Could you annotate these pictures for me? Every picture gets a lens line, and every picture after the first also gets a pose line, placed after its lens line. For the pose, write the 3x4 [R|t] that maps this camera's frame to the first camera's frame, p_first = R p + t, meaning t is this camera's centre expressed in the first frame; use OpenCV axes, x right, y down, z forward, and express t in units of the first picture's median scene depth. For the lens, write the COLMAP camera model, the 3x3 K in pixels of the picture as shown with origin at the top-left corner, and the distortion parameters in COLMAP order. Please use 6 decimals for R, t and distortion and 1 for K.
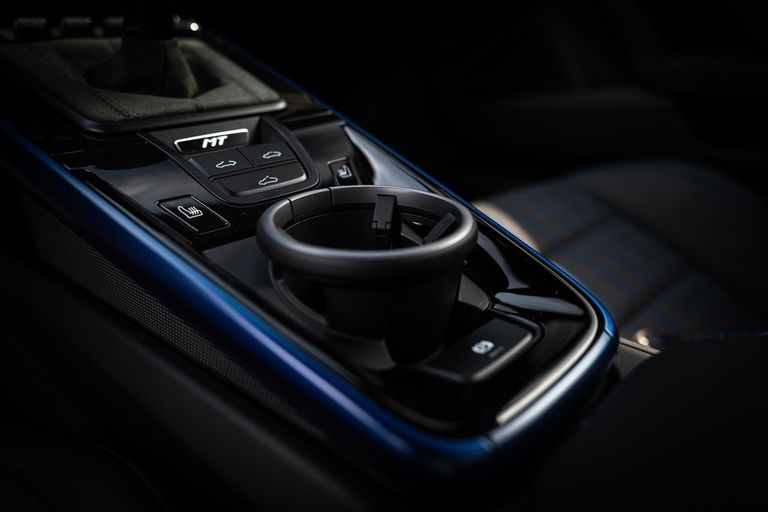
lens RADIAL K [[564.0, 0, 384.0], [0, 564.0, 256.0], [0, 0, 1]] dist [0.001094, 0.001426]
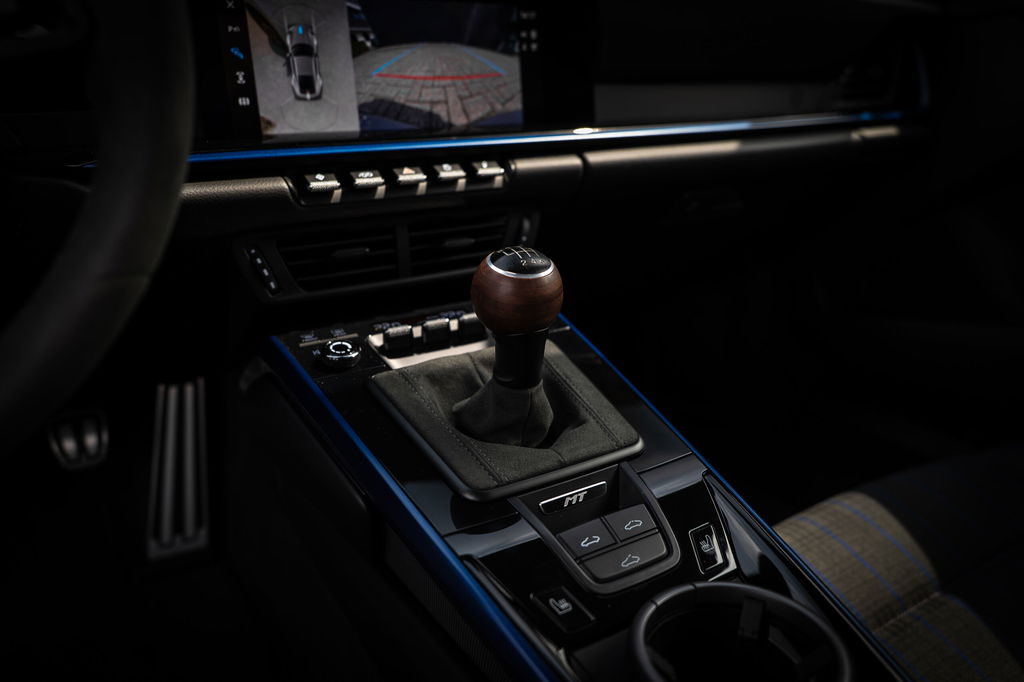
lens RADIAL K [[751.9, 0, 512.0], [0, 751.9, 341.0], [0, 0, 1]] dist [0.001094, 0.001426]
pose [[0.963395, 0.053093, -0.262776, -0.076830], [-0.077019, 0.993685, -0.081599, -0.385158], [0.256785, 0.098851, 0.961400, -0.359145]]
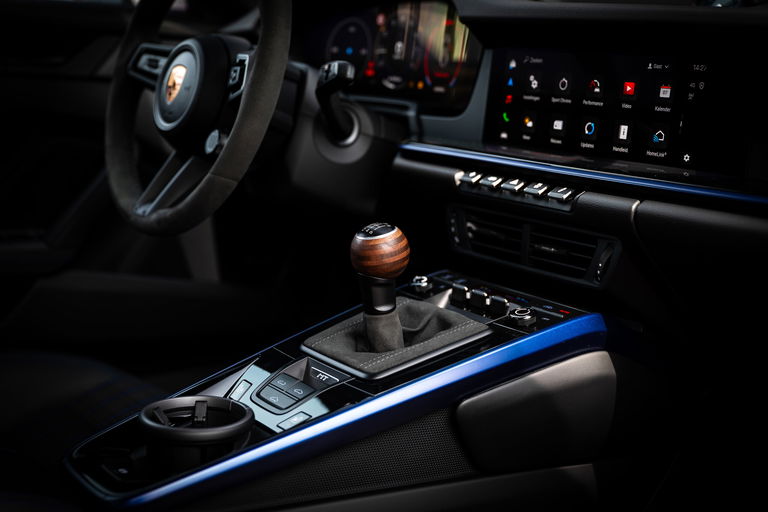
lens RADIAL K [[1157.2, 0, 384.0], [0, 1157.2, 256.0], [0, 0, 1]] dist [0.023915, 0.027766]
pose [[-0.190624, 0.149839, -0.970160, 2.897526], [-0.437222, 0.871887, 0.220569, -1.354036], [0.878919, 0.466221, -0.100690, 1.414522]]
